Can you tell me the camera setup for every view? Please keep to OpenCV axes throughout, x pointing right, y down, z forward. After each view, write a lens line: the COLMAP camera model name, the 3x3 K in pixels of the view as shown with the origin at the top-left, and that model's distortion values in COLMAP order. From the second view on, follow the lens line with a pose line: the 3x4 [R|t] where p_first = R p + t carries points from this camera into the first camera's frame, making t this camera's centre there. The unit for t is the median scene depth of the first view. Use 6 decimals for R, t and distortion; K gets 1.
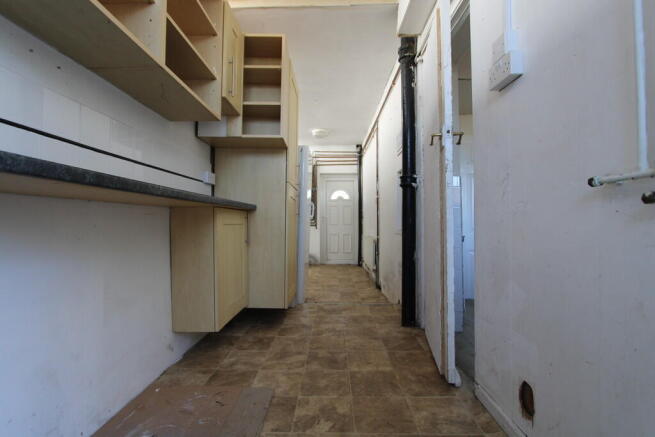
lens RADIAL K [[308.9, 0, 328.9], [0, 308.9, 217.9], [0, 0, 1]] dist [-0.015319, 0.003747]
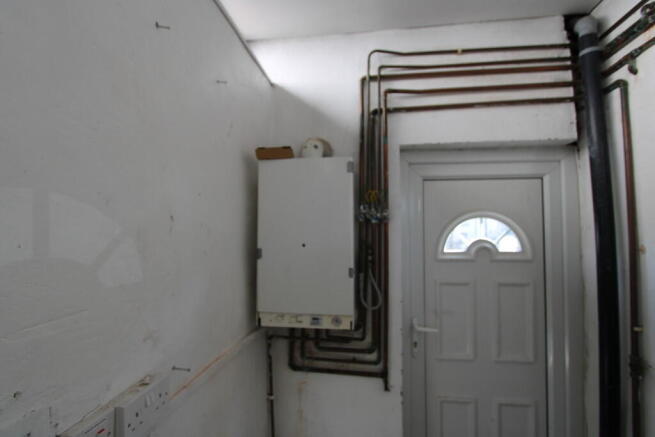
lens RADIAL K [[308.9, 0, 327.6], [0, 308.9, 216.1], [0, 0, 1]] dist [-0.015319, 0.003747]
pose [[0.992504, -0.002357, -0.122193, -0.054634], [0.005711, 0.999616, 0.027105, -0.098206], [0.122082, -0.027599, 0.992136, 0.758810]]
